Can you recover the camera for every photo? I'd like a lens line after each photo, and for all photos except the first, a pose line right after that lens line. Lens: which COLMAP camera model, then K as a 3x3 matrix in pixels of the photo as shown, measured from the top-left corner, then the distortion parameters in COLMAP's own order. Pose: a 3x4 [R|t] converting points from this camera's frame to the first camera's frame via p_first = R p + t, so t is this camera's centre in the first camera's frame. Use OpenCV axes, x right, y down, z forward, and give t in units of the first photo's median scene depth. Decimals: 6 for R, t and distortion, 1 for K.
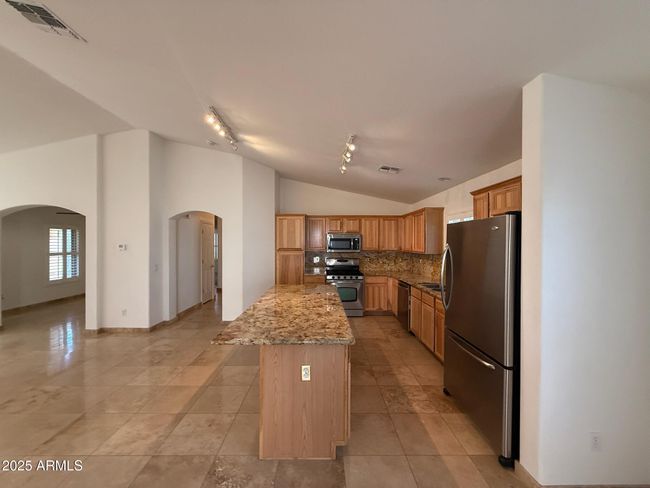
lens RADIAL K [[258.8, 0, 323.3], [0, 258.8, 242.9], [0, 0, 1]] dist [-0.000205, 0.000110]
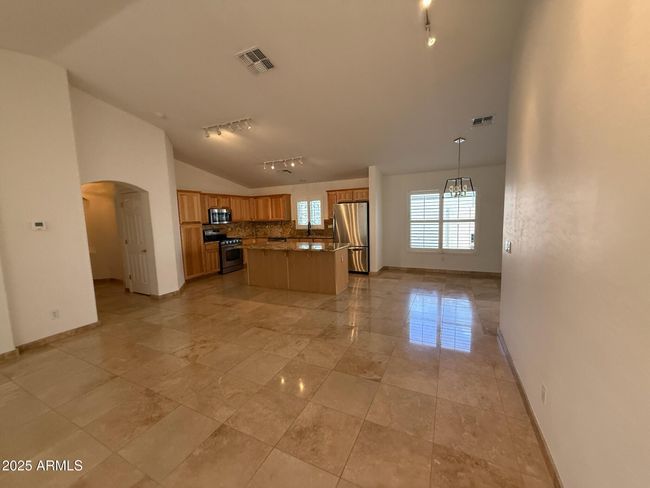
lens RADIAL K [[258.8, 0, 323.3], [0, 258.8, 242.9], [0, 0, 1]] dist [-0.000205, 0.000110]
pose [[0.444741, -0.111584, 0.888681, -1.092004], [0.034002, 0.993597, 0.107741, 0.013253], [-0.895013, -0.017699, 0.445688, -0.013448]]
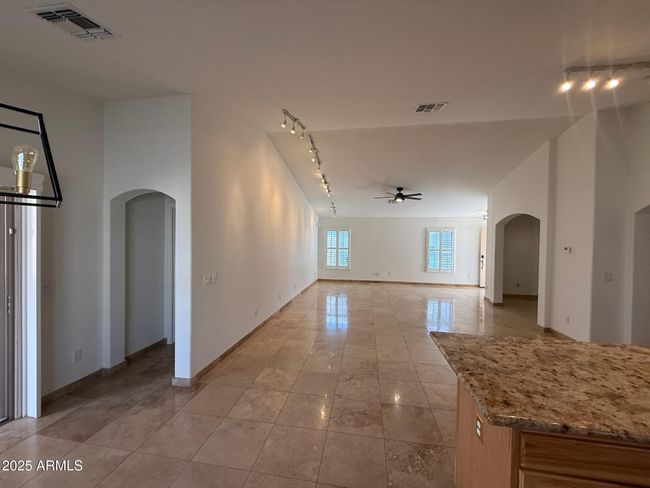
lens RADIAL K [[258.8, 0, 323.3], [0, 258.8, 242.9], [0, 0, 1]] dist [-0.000205, 0.000110]
pose [[-0.170222, 0.009382, -0.985361, 0.306109], [-0.013802, 0.999834, 0.011904, -0.007621], [0.985309, 0.015626, -0.170064, 0.292142]]
